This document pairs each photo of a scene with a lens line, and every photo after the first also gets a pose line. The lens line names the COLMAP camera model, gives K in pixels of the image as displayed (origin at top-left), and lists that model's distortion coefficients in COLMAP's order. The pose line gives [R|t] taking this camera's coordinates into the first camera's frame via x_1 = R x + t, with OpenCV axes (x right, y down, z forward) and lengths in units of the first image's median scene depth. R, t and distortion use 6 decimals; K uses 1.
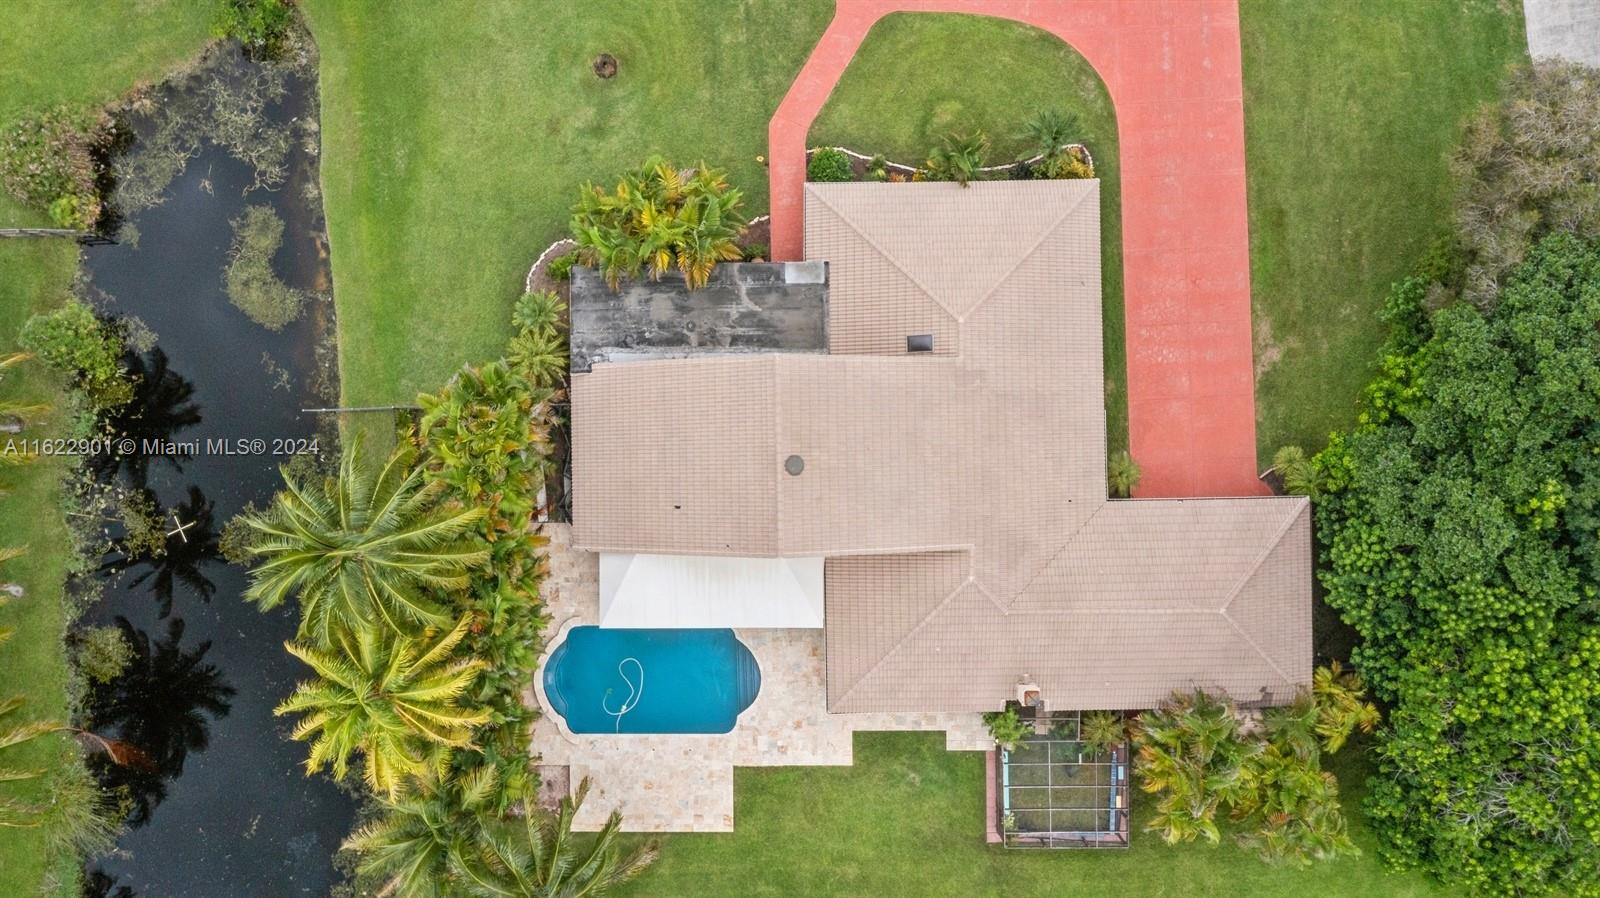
lens RADIAL K [[1288.6, 0, 800.0], [0, 1288.6, 449.0], [0, 0, 1]] dist [-0.010082, 0.007404]
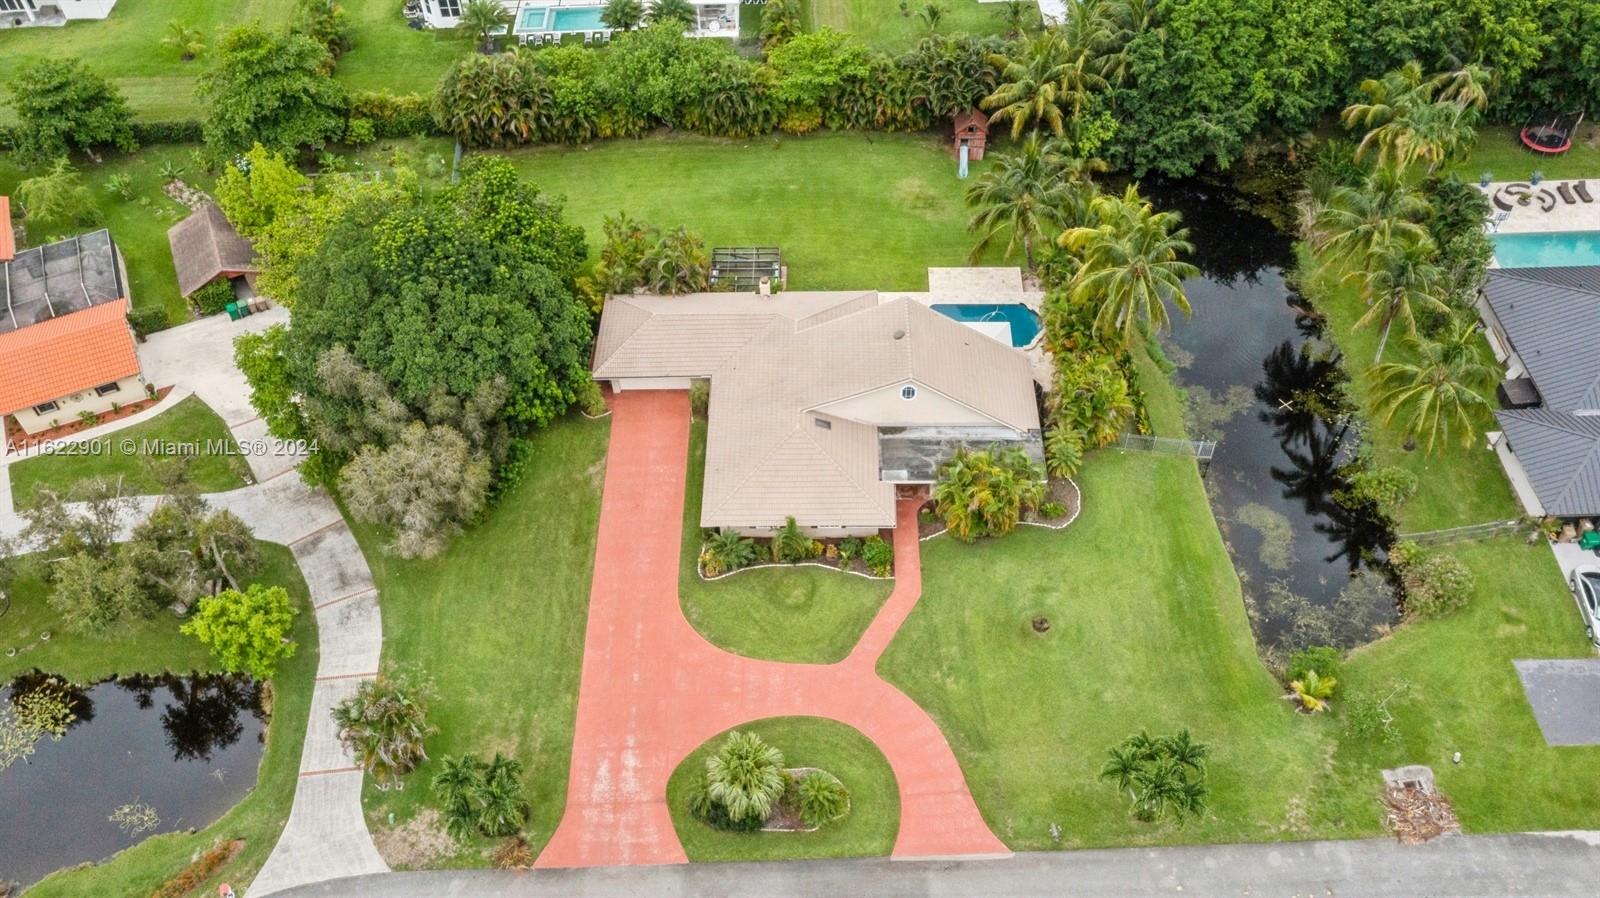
lens RADIAL K [[1288.6, 0, 800.0], [0, 1288.6, 449.0], [0, 0, 1]] dist [-0.010082, 0.007404]
pose [[-0.998777, 0.006184, 0.049060, 0.039208], [0.028165, -0.744333, 0.667214, -1.092323], [0.040643, 0.667780, 0.743248, -0.171876]]
